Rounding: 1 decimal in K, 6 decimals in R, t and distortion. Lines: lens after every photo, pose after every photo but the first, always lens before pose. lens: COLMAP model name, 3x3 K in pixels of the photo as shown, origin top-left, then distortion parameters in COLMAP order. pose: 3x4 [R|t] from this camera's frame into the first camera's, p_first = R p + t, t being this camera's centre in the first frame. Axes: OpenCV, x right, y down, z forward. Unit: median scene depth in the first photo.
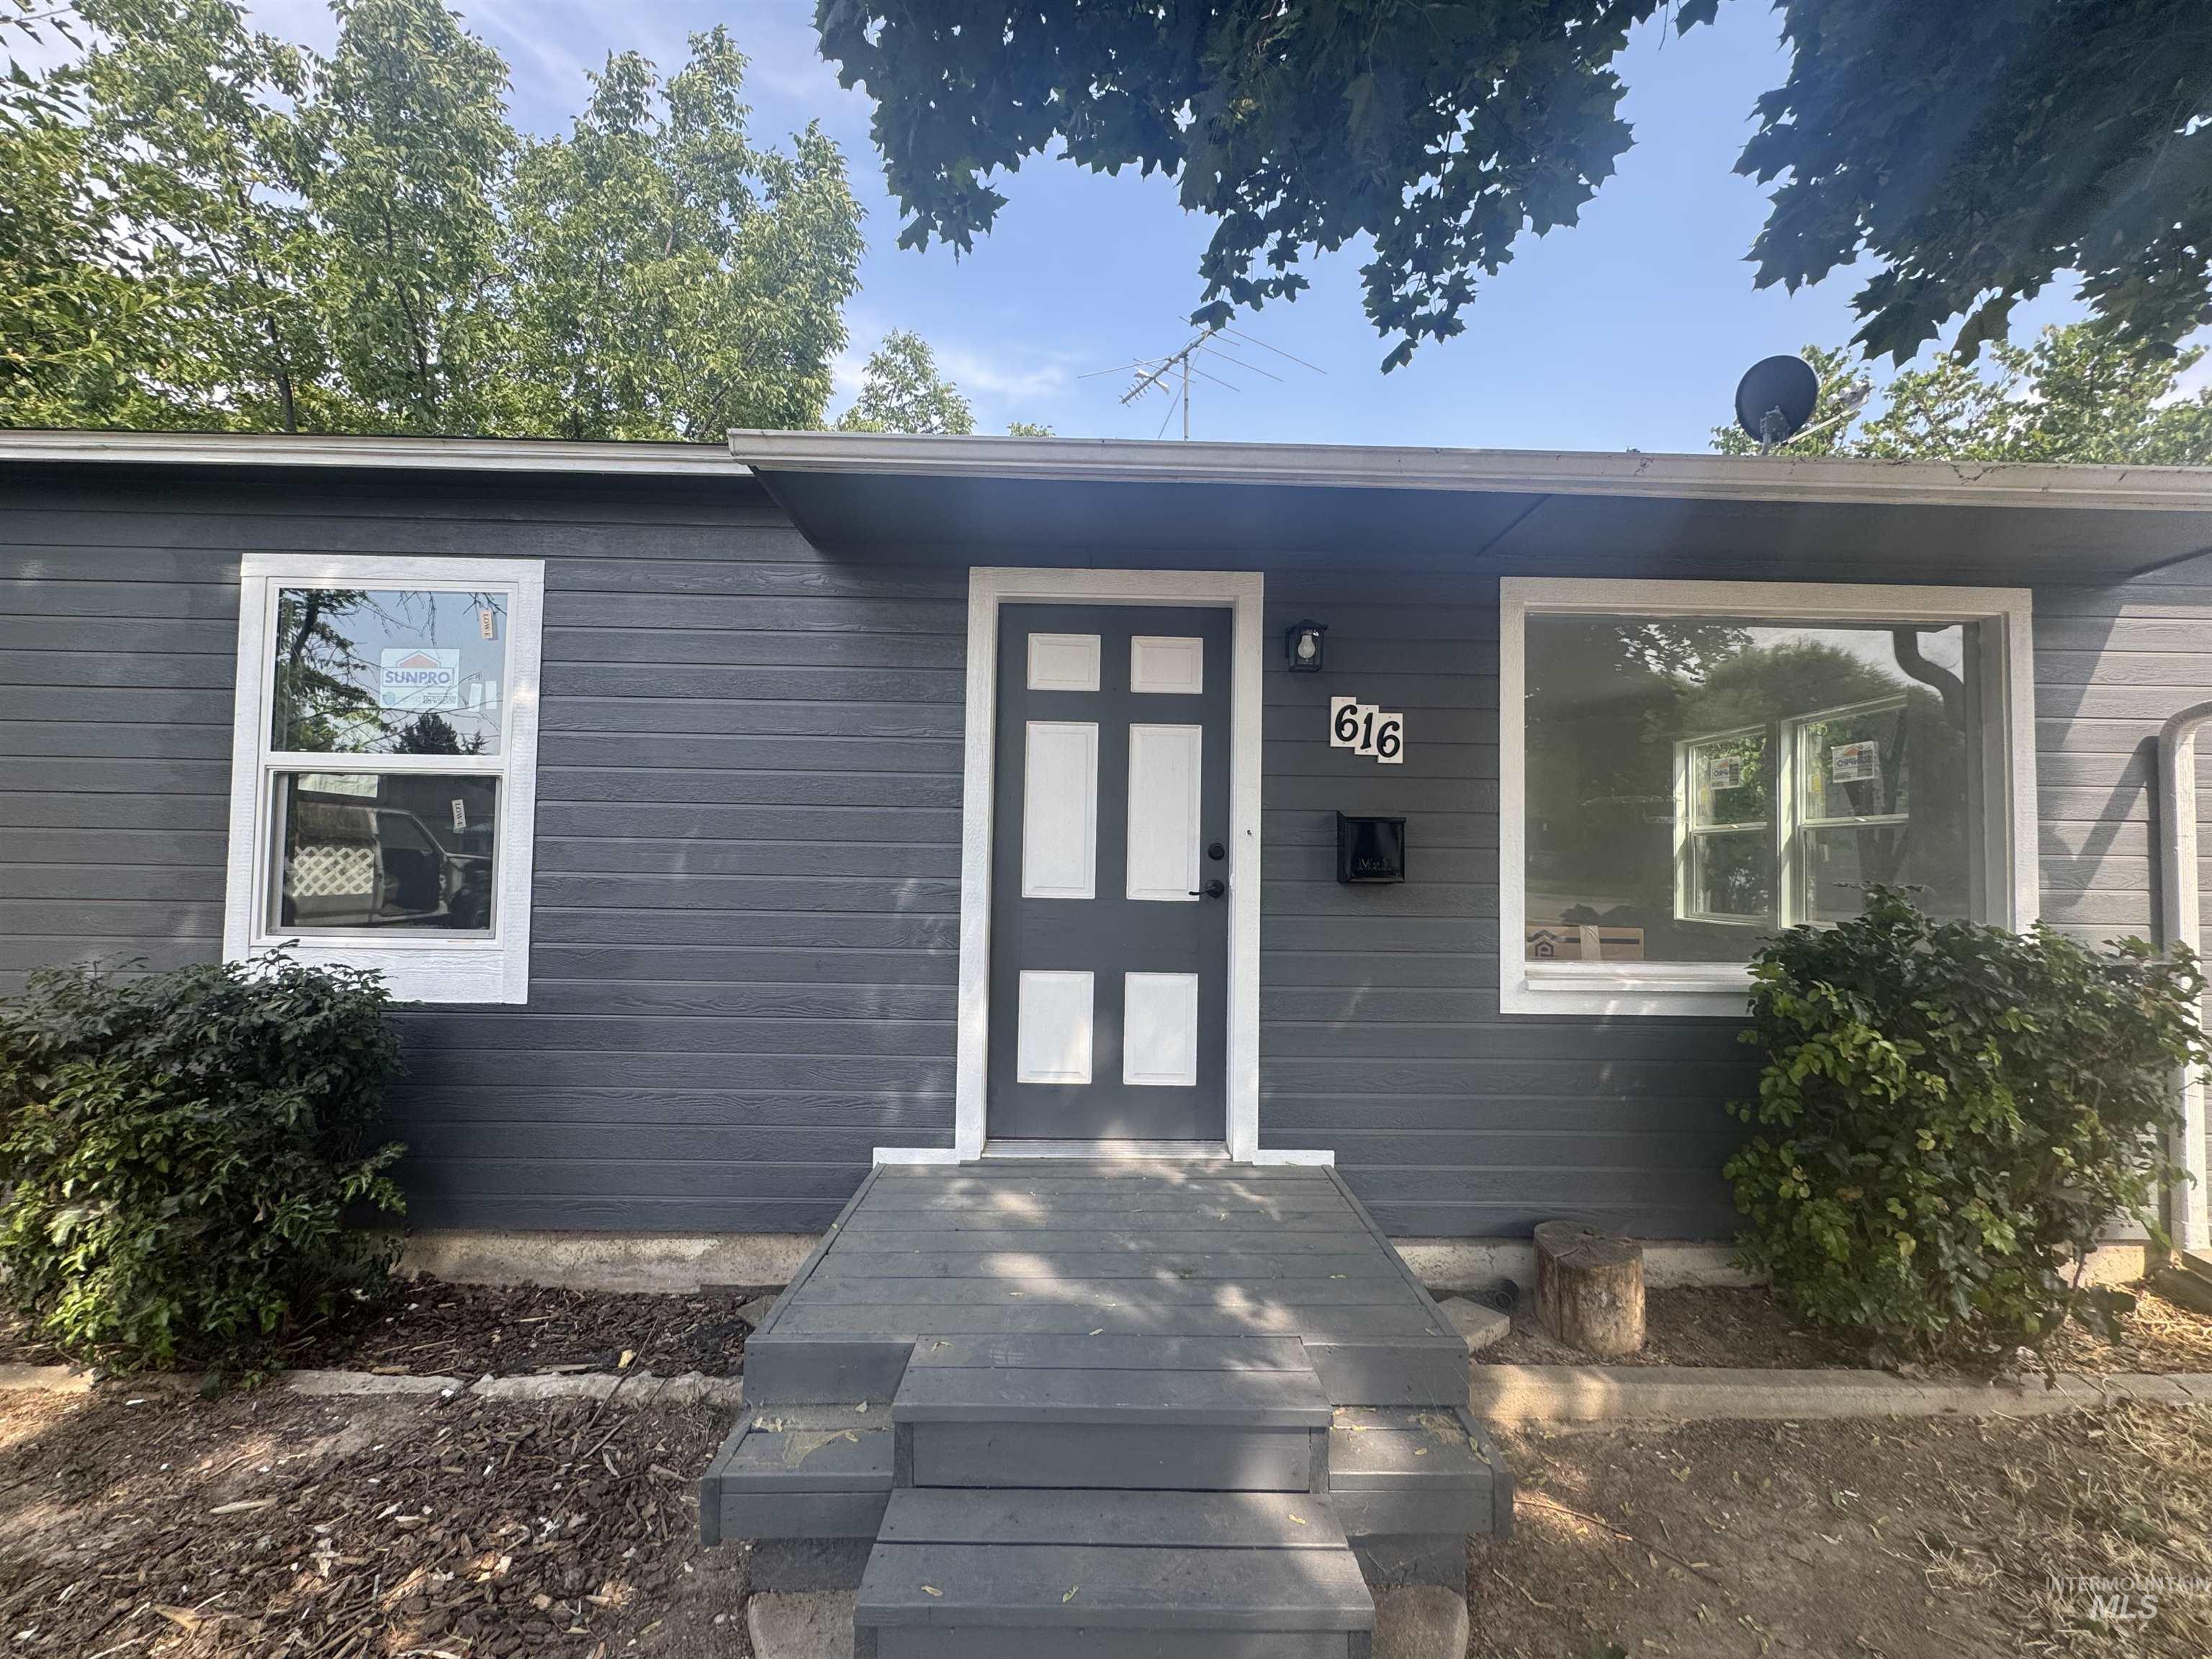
lens RADIAL K [[885.2, 0, 1106.0], [0, 885.2, 829.5], [0, 0, 1]] dist [0.000279, -0.000008]
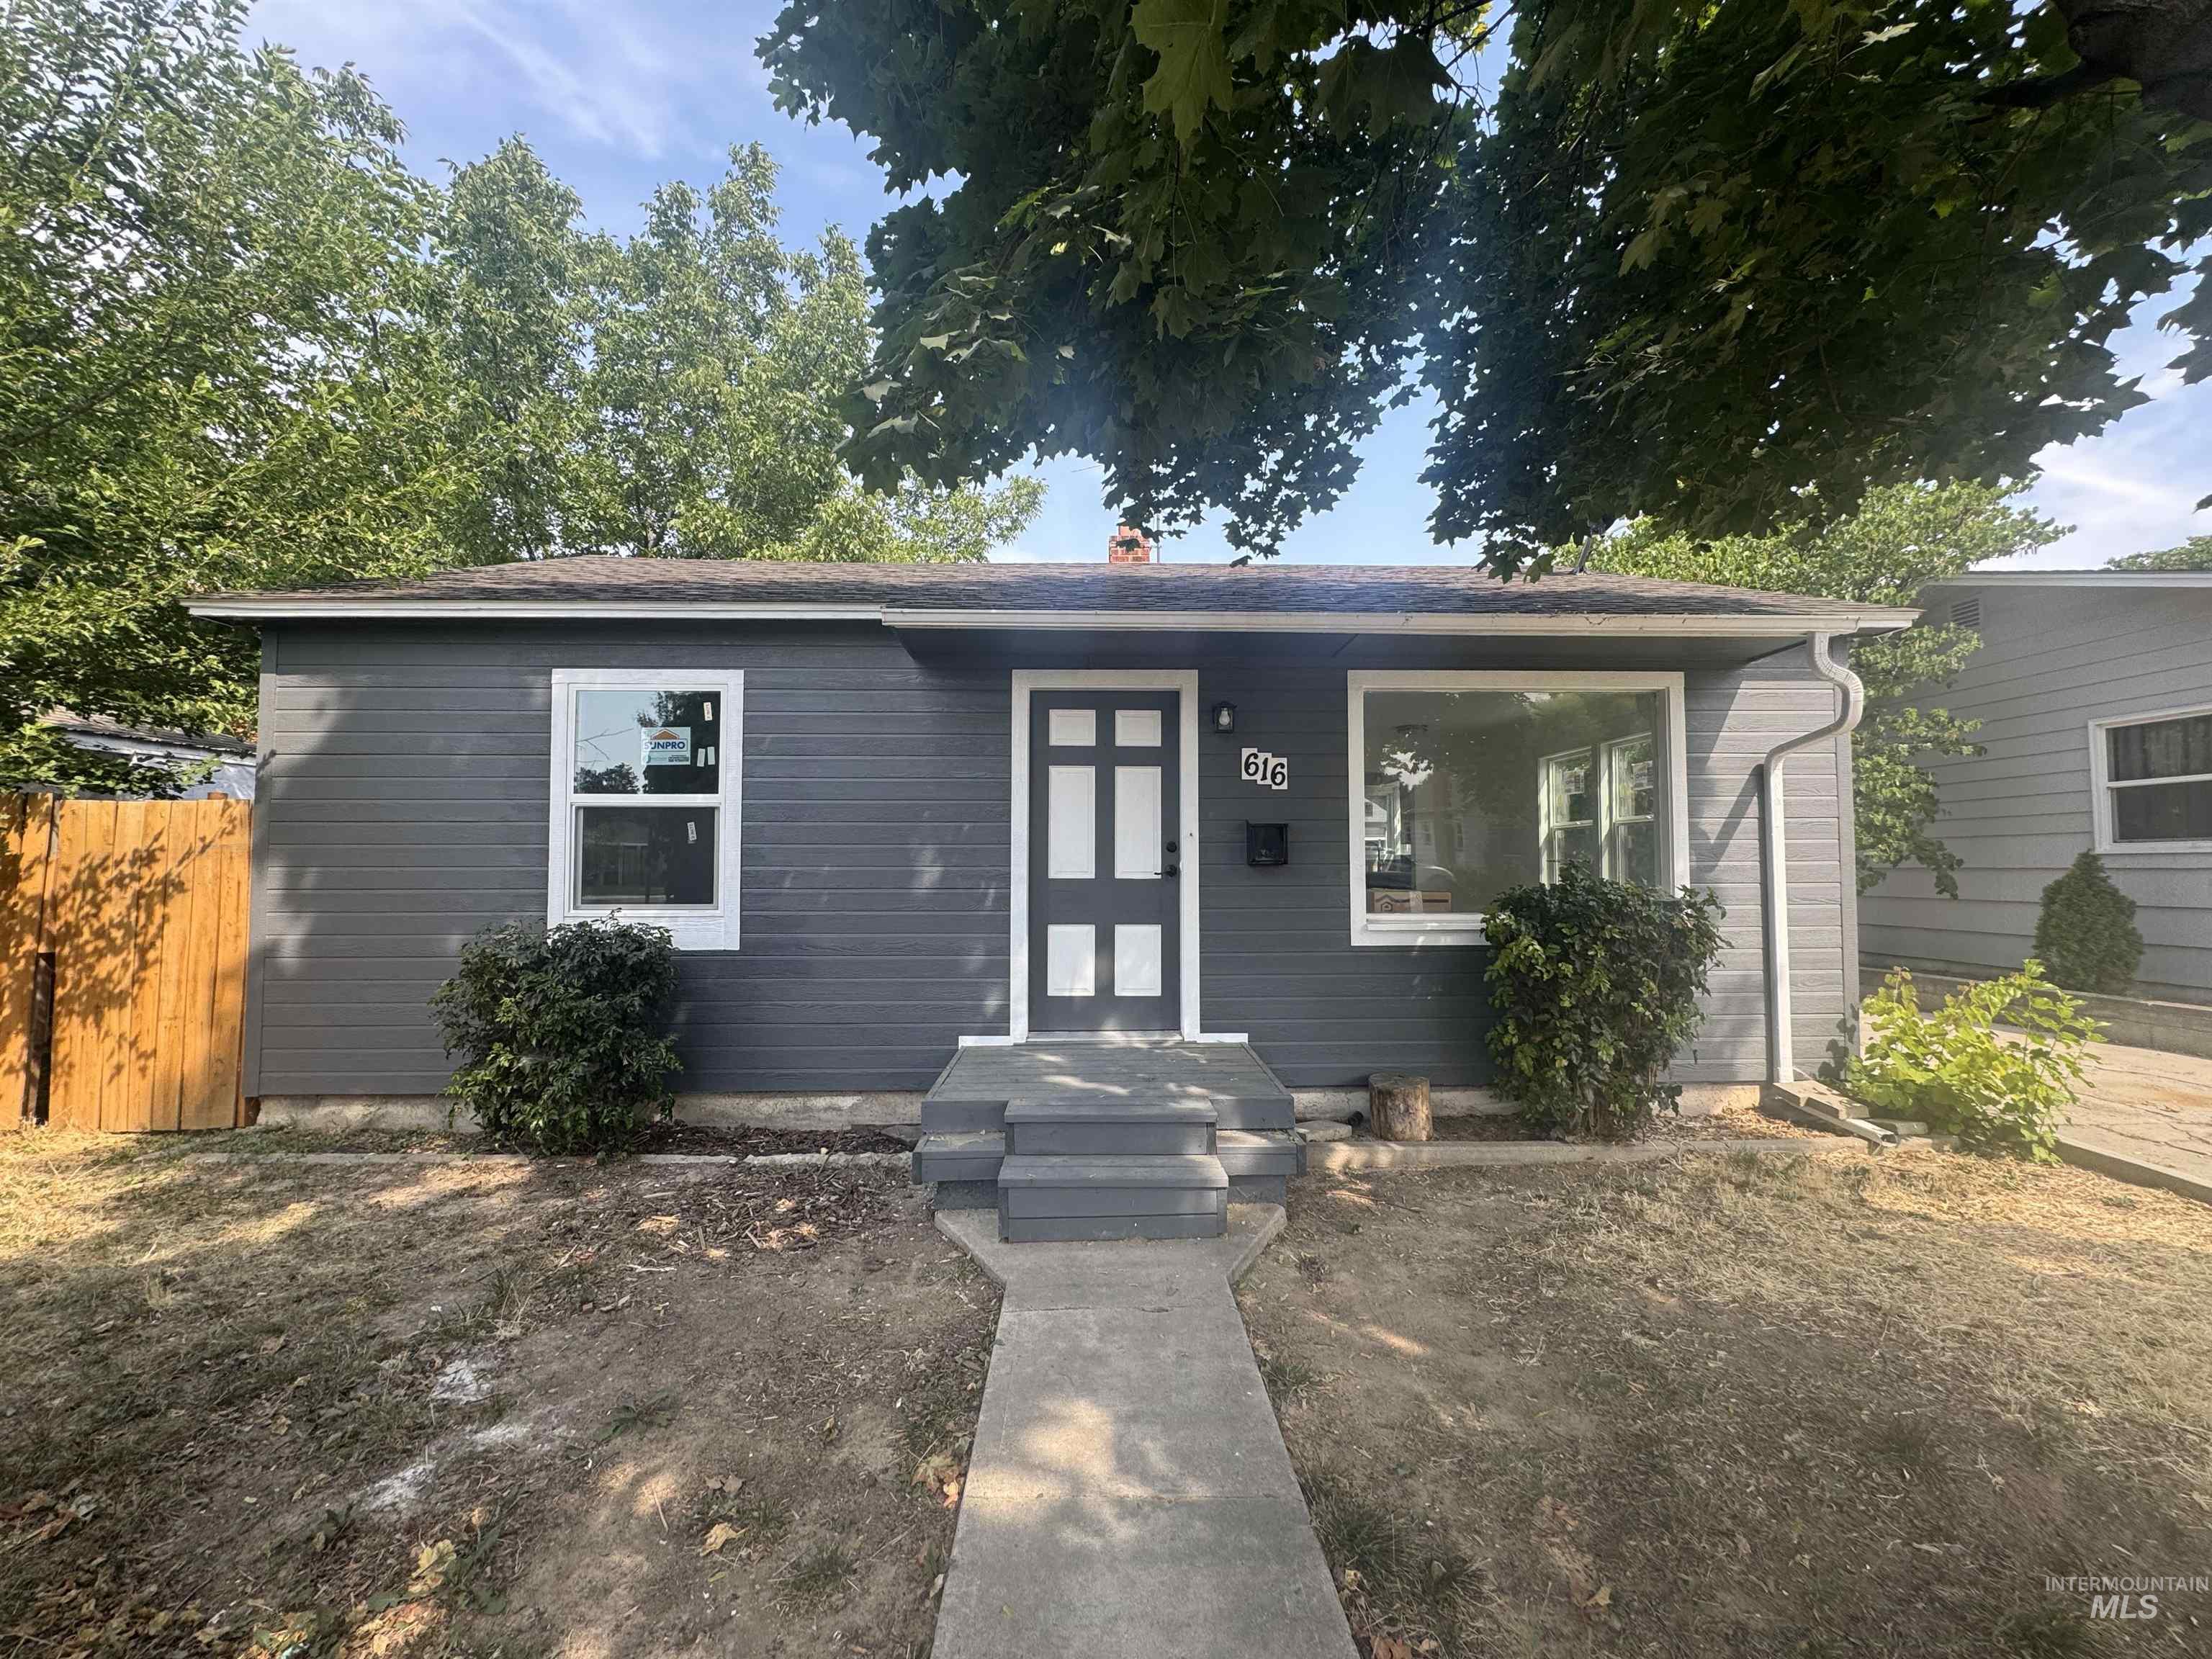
lens RADIAL K [[885.2, 0, 1106.0], [0, 885.2, 829.5], [0, 0, 1]] dist [0.000279, -0.000008]
pose [[0.999830, -0.017250, 0.006474, -0.001466], [0.017266, 0.999848, -0.002441, -0.004434], [-0.006430, 0.002553, 0.999976, -0.585517]]
